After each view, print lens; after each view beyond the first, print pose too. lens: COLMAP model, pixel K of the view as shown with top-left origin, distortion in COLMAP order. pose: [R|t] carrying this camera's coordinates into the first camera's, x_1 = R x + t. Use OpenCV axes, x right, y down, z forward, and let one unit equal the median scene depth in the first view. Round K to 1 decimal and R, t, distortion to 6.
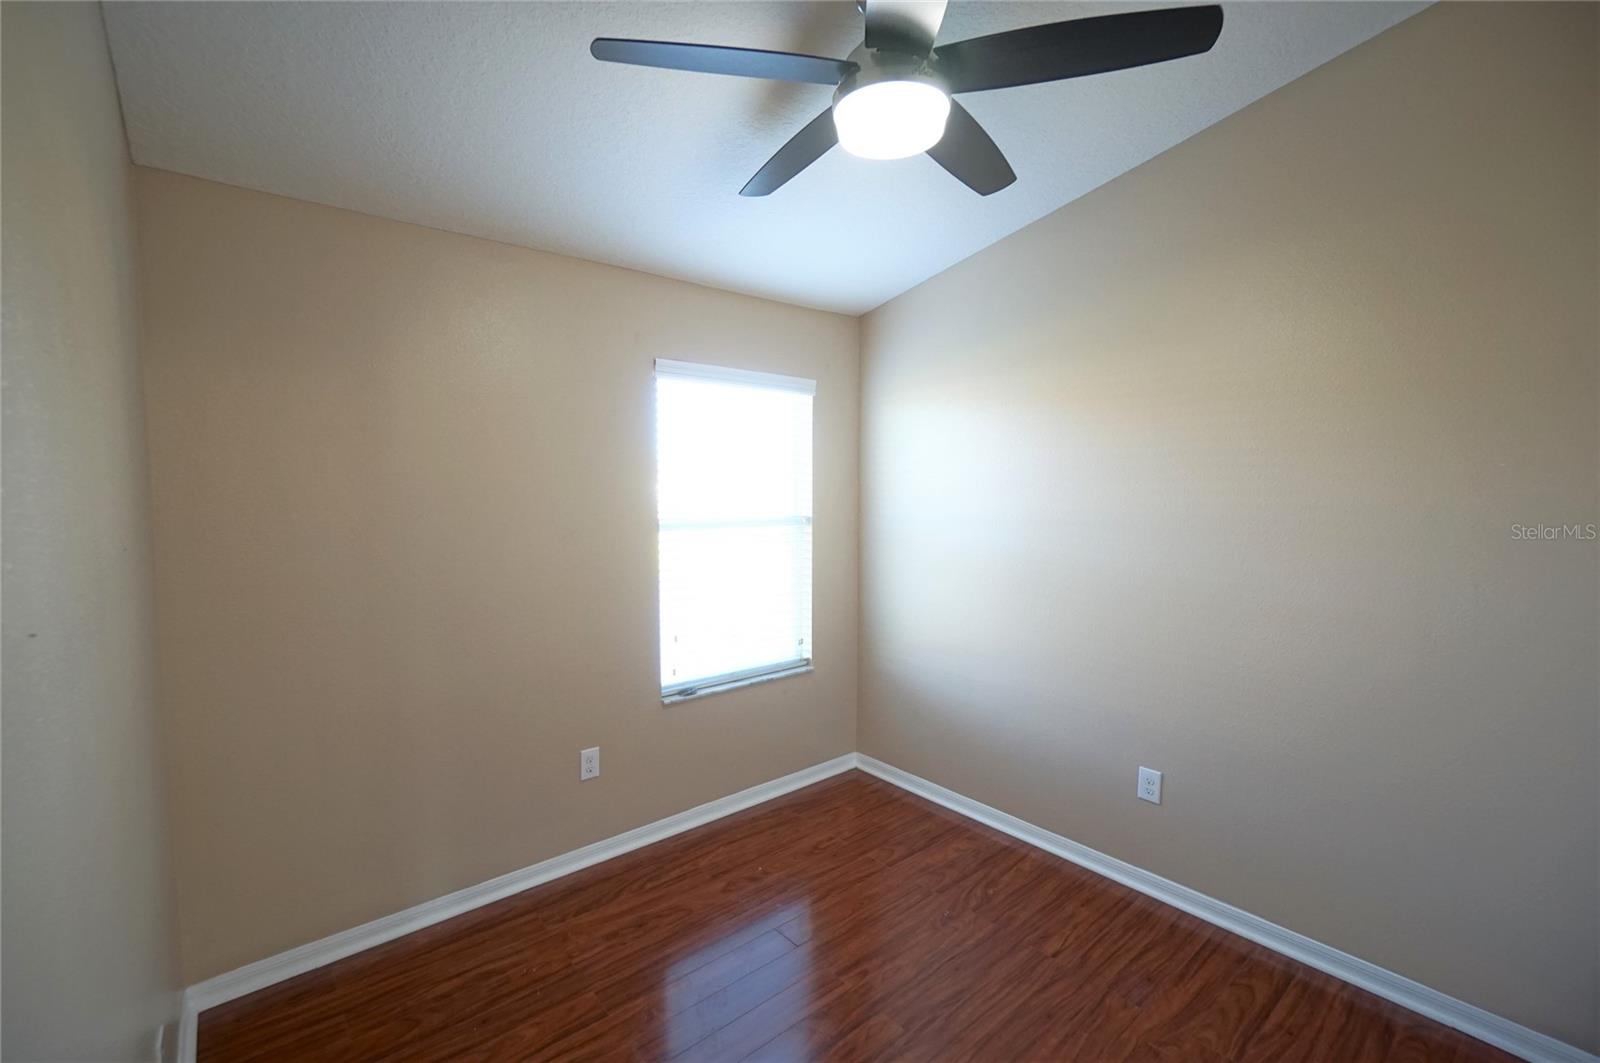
lens RADIAL K [[682.1, 0, 792.3], [0, 682.1, 529.1], [0, 0, 1]] dist [-0.016280, 0.006720]
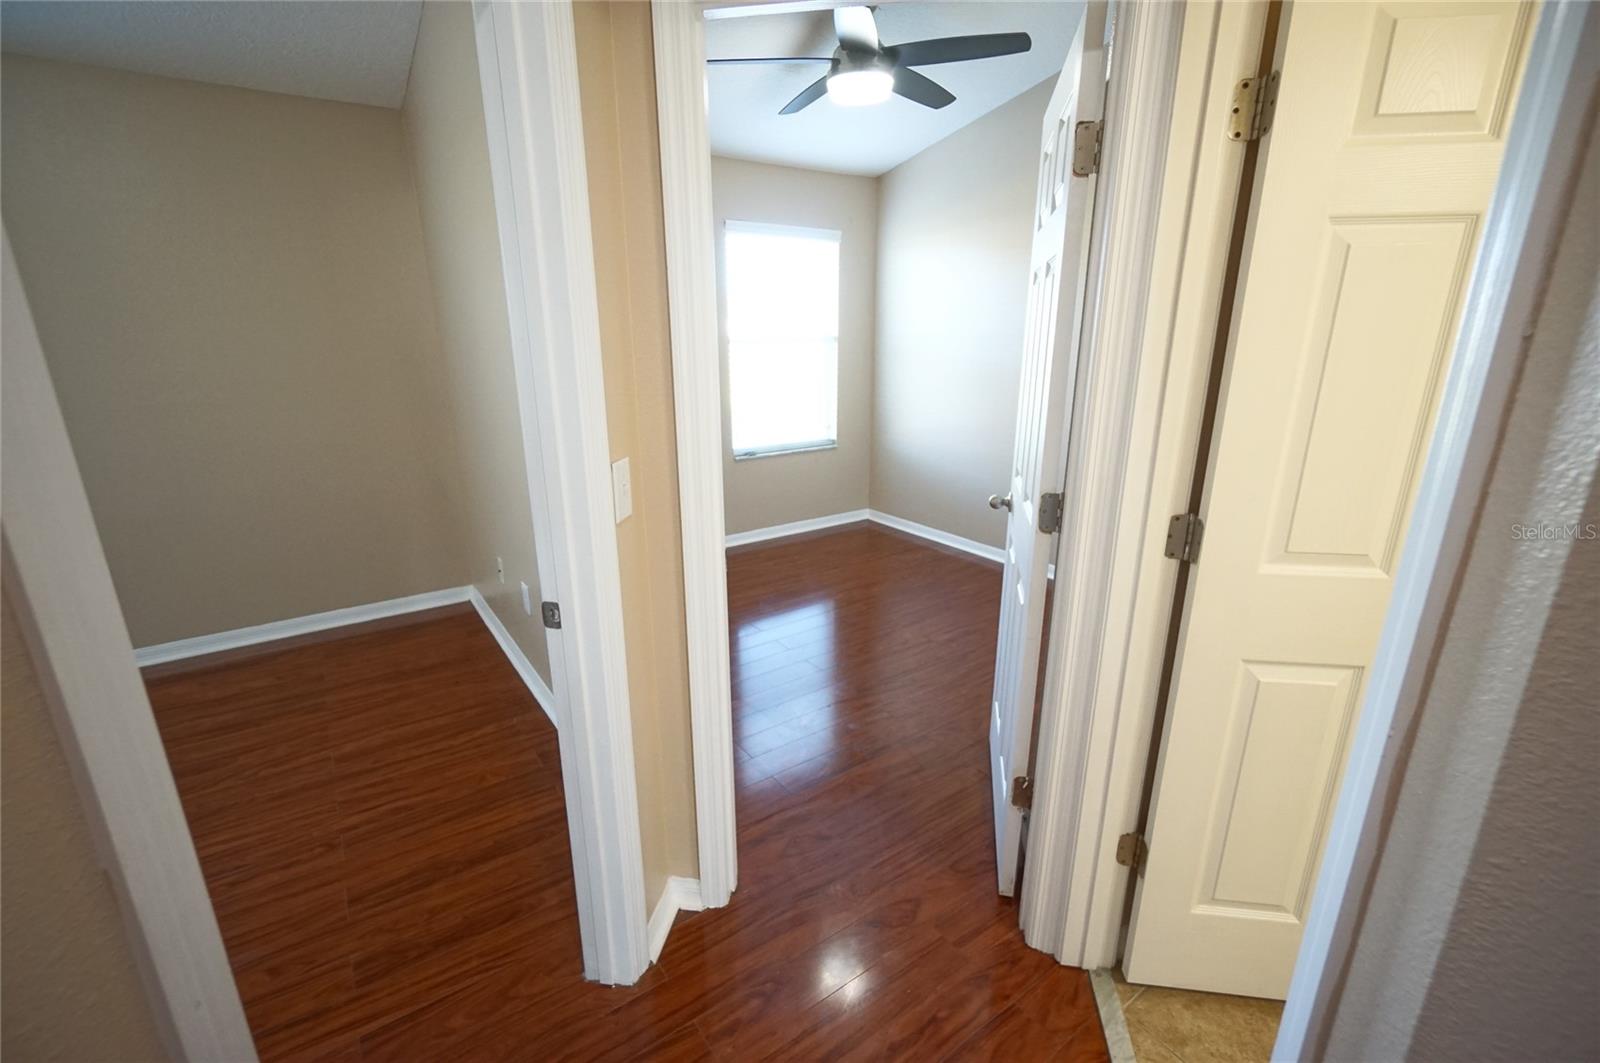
lens RADIAL K [[682.1, 0, 792.3], [0, 682.1, 529.1], [0, 0, 1]] dist [-0.016280, 0.006720]
pose [[0.996321, 0.014227, -0.084513, 0.068335], [0.003818, 0.977778, 0.209608, 0.085054], [0.085617, -0.209160, 0.974126, -0.497727]]
